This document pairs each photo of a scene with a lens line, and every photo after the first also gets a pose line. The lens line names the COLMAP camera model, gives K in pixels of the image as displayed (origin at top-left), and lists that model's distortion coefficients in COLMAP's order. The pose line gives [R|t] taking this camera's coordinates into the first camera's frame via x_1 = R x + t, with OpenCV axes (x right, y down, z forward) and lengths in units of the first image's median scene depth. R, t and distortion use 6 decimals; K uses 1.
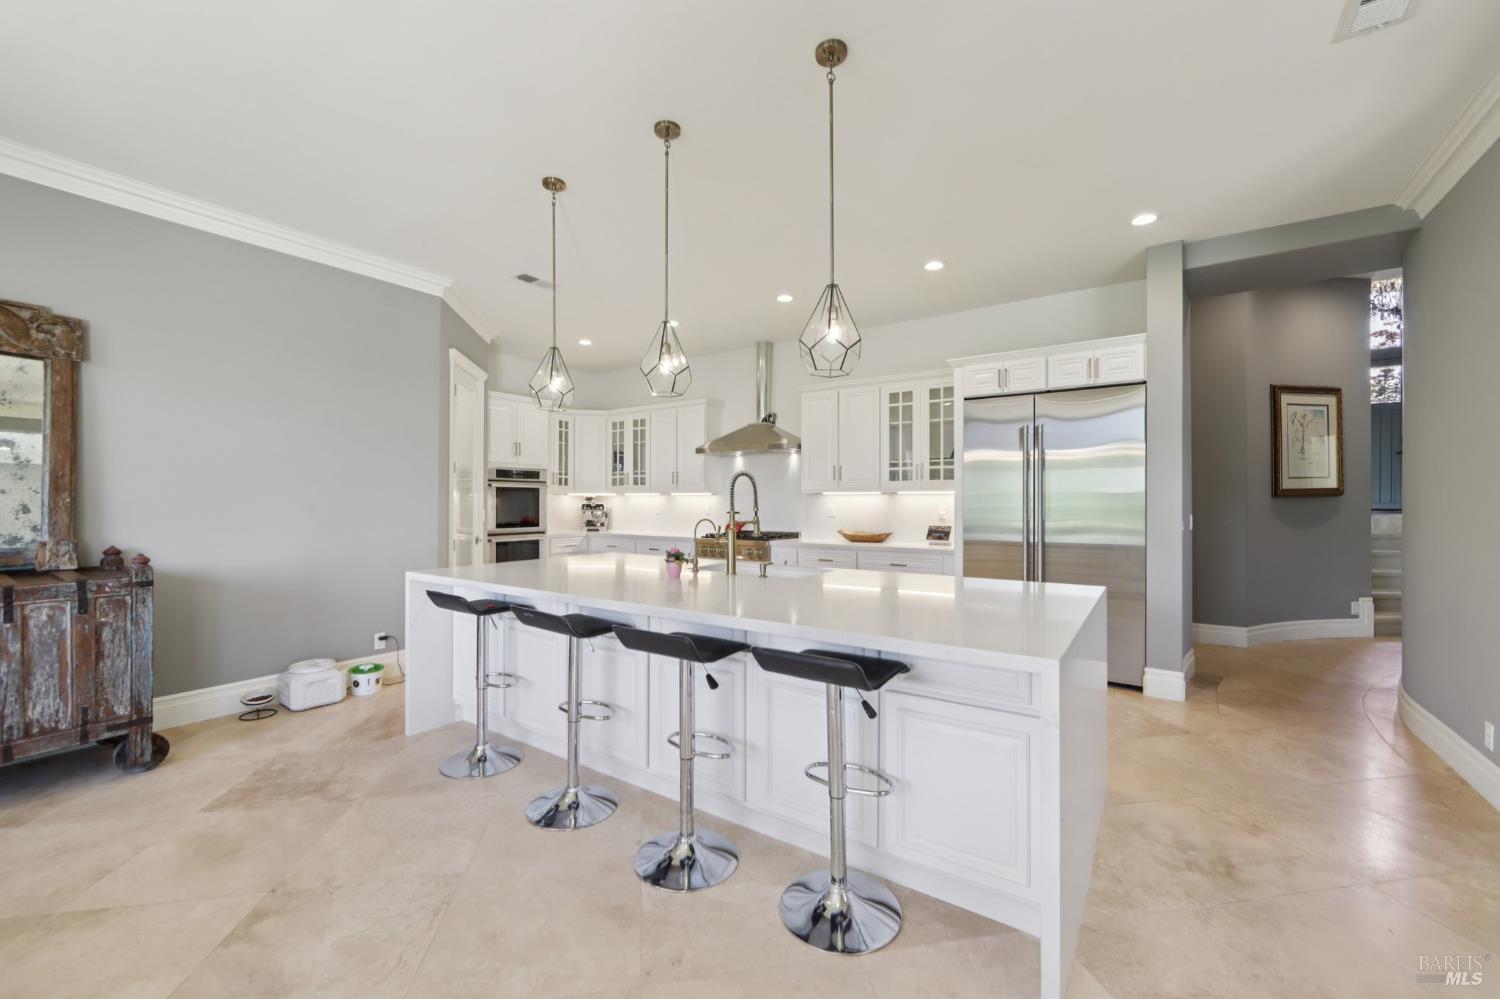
lens RADIAL K [[600.2, 0, 747.5], [0, 600.2, 498.0], [0, 0, 1]] dist [-0.006228, 0.000567]
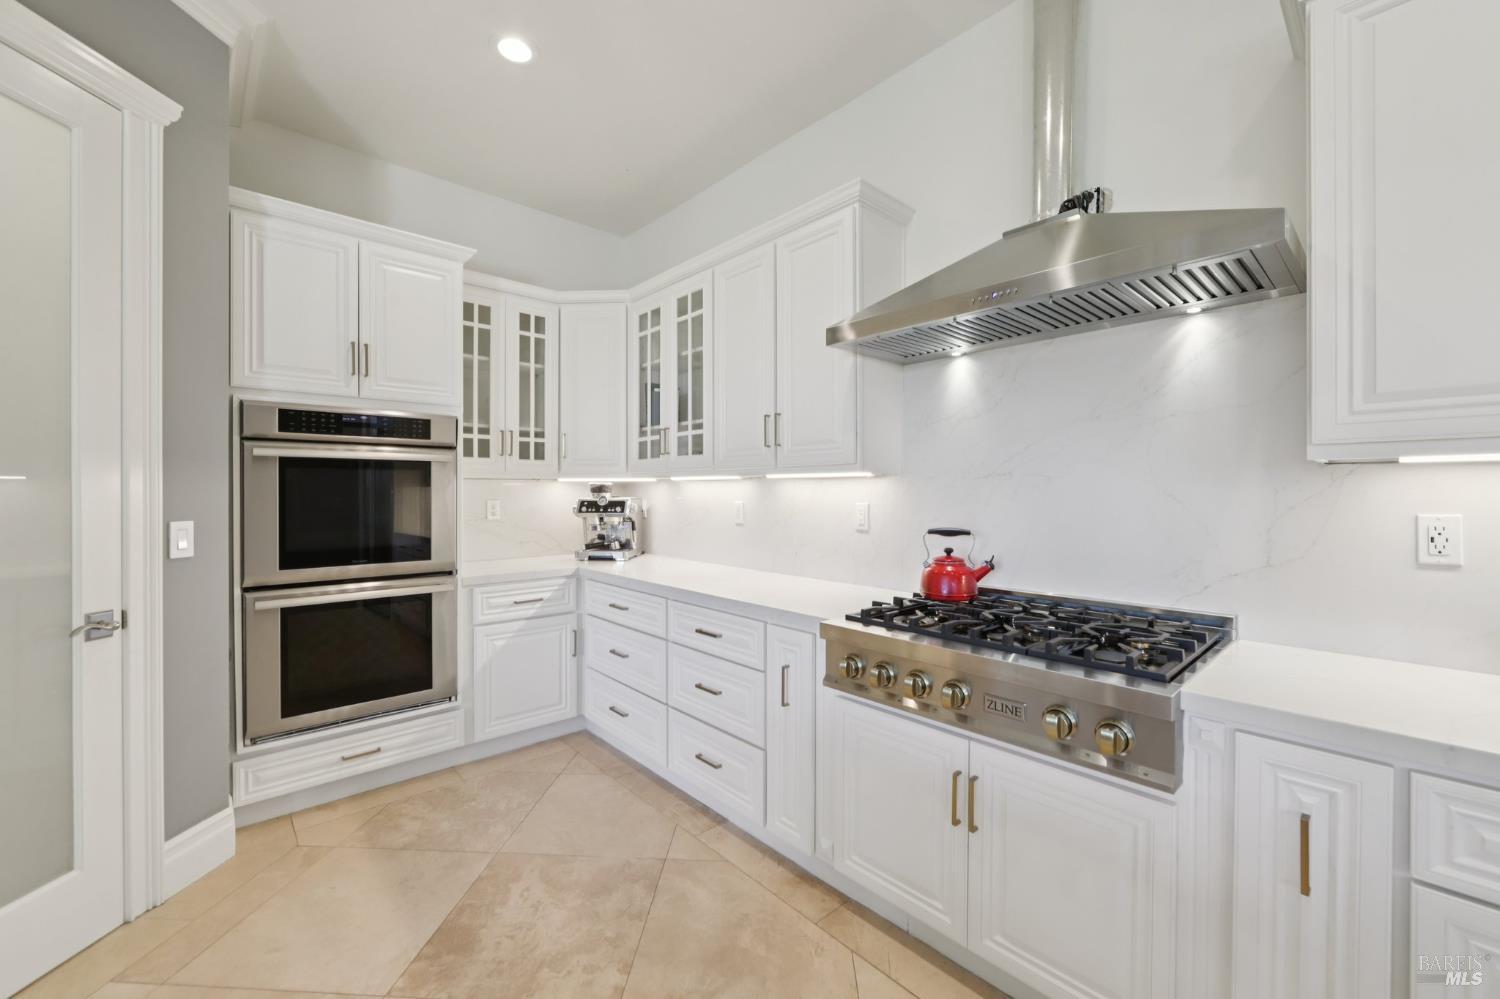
lens RADIAL K [[600.2, 0, 745.1], [0, 600.2, 493.9], [0, 0, 1]] dist [-0.006228, 0.000567]
pose [[0.972746, 0.000011, -0.231874, -0.069193], [0.002048, 0.999961, 0.008641, 0.001801], [0.231864, -0.008880, 0.972708, 0.857836]]
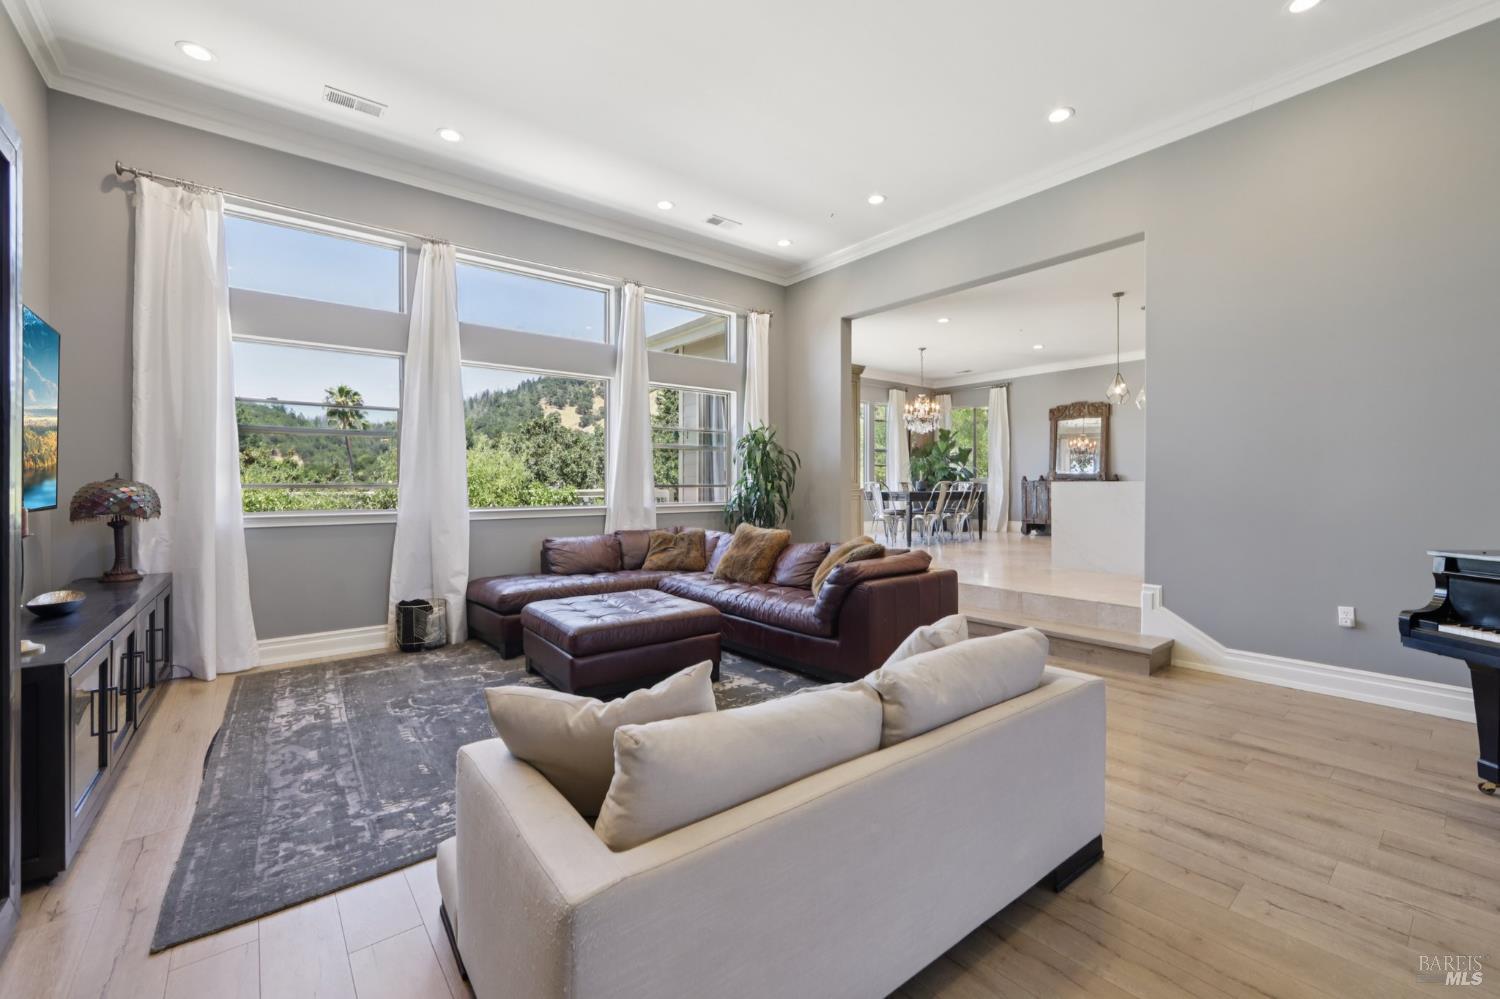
lens RADIAL K [[600.2, 0, 762.0], [0, 600.2, 494.5], [0, 0, 1]] dist [-0.006228, 0.000567]
pose [[-0.275573, 0.017130, -0.961127, 1.513864], [0.009115, 0.999843, 0.015206, 0.079717], [0.961237, -0.004570, -0.275686, 0.046949]]
